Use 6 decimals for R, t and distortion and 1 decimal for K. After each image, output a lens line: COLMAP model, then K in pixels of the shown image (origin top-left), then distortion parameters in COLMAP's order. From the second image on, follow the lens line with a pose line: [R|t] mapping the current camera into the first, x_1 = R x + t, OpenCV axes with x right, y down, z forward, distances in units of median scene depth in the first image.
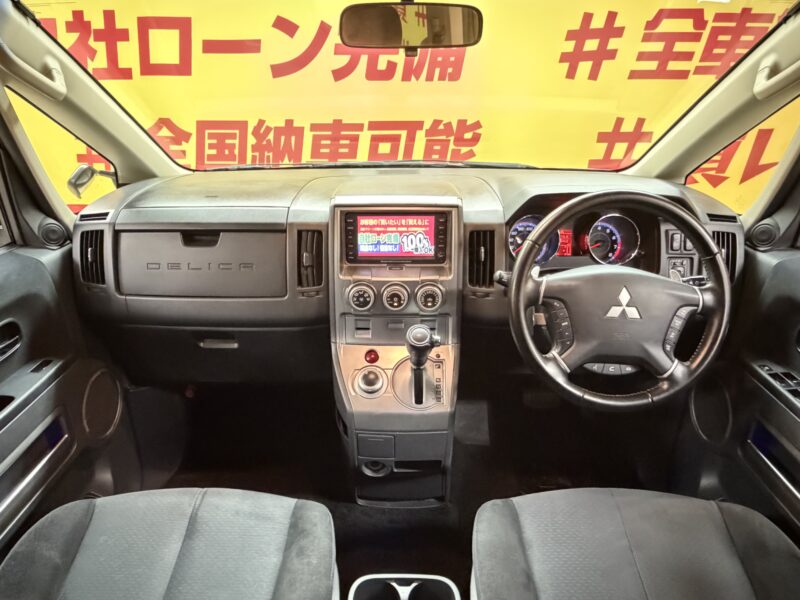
lens RADIAL K [[529.0, 0, 398.4], [0, 529.0, 303.4], [0, 0, 1]] dist [-0.005798, -0.003569]
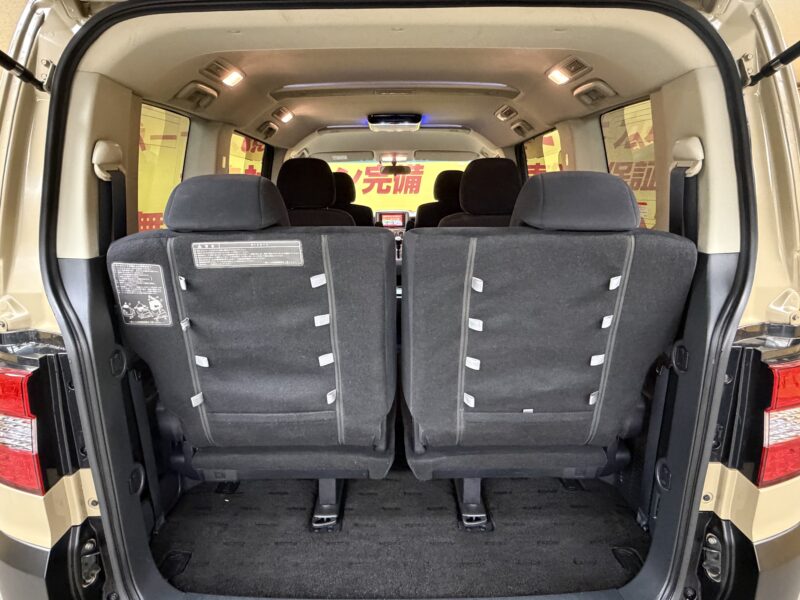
lens RADIAL K [[478.2, 0, 398.3], [0, 478.2, 305.3], [0, 0, 1]] dist [-0.016150, 0.001940]
pose [[0.999835, -0.009306, 0.015611, -0.007878], [0.012392, 0.977409, -0.210993, 0.497794], [-0.013295, 0.211152, 0.977363, -0.934186]]
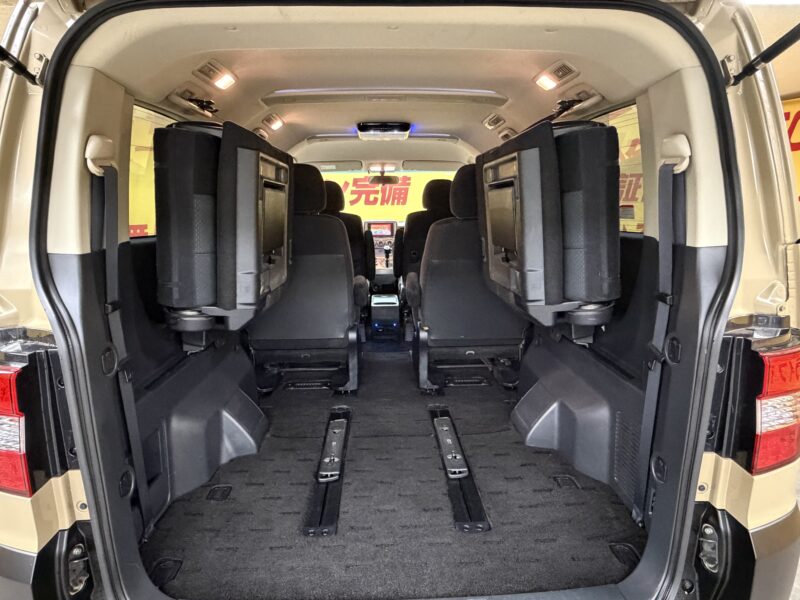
lens RADIAL K [[478.2, 0, 402.6], [0, 478.2, 303.5], [0, 0, 1]] dist [-0.016150, 0.001940]
pose [[0.998551, -0.016263, 0.051294, -0.011679], [0.028073, 0.970677, -0.238744, 0.504127], [-0.045907, 0.239838, 0.969727, -0.932803]]
